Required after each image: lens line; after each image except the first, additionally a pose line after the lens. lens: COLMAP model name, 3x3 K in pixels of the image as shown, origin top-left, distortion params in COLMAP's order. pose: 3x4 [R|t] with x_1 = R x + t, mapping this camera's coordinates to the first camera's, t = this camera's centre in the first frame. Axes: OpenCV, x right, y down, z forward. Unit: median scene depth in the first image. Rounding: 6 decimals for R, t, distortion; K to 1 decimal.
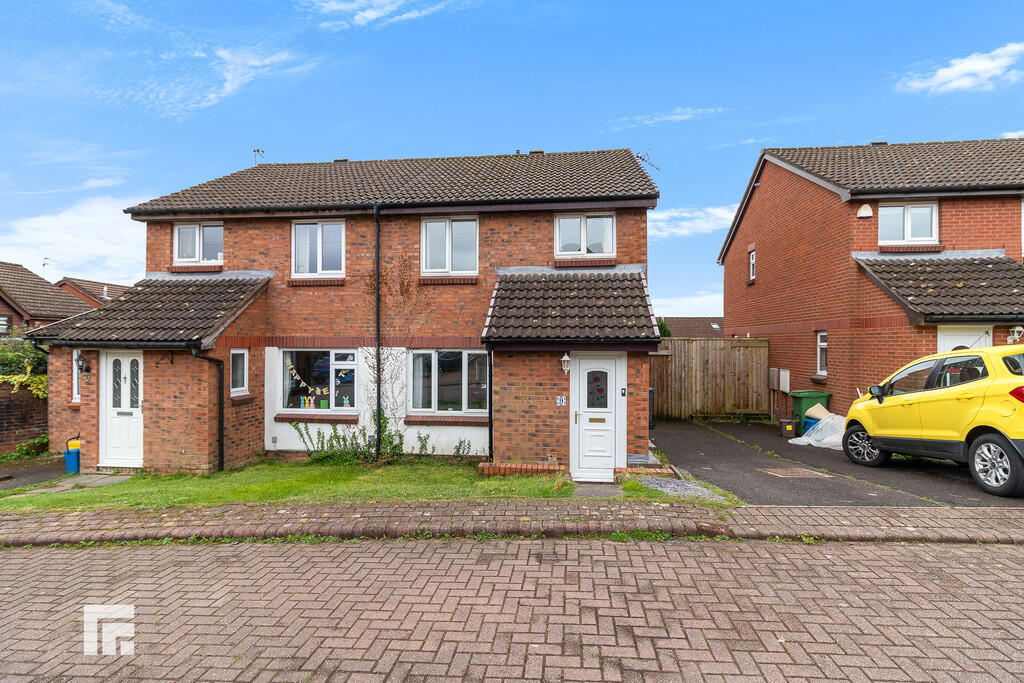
lens RADIAL K [[481.3, 0, 512.0], [0, 481.3, 341.5], [0, 0, 1]] dist [-0.000330, 0.000705]
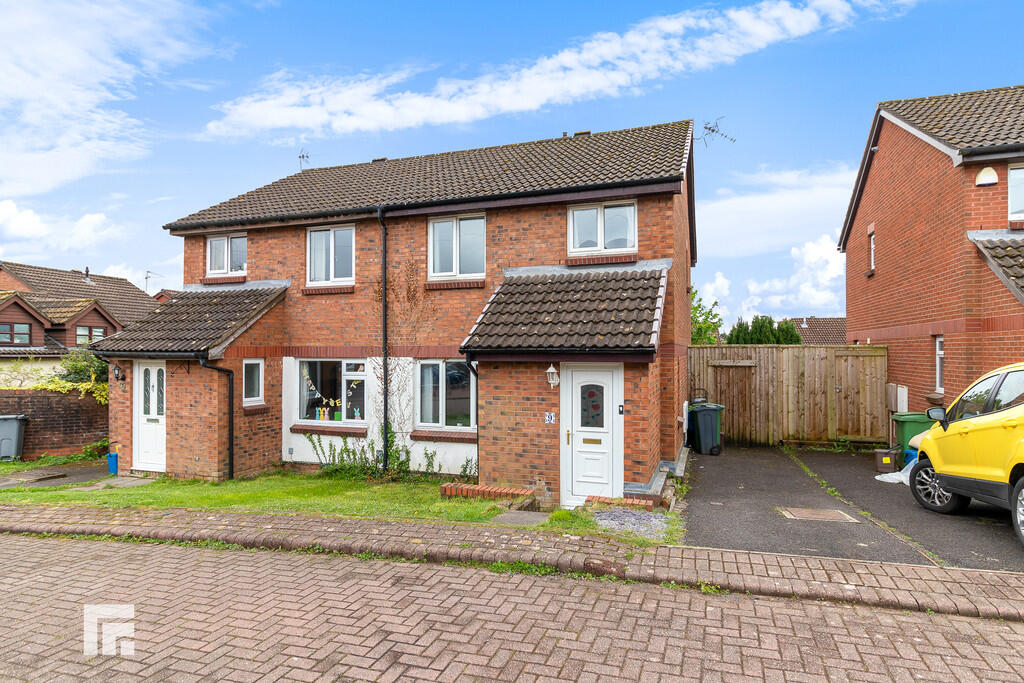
lens RADIAL K [[552.6, 0, 513.0], [0, 552.6, 346.7], [0, 0, 1]] dist [0.000881, -0.000907]
pose [[0.975675, -0.004331, -0.219177, 0.207358], [0.003379, 0.999983, -0.004715, -0.002774], [0.219194, 0.003860, 0.975674, -0.006956]]
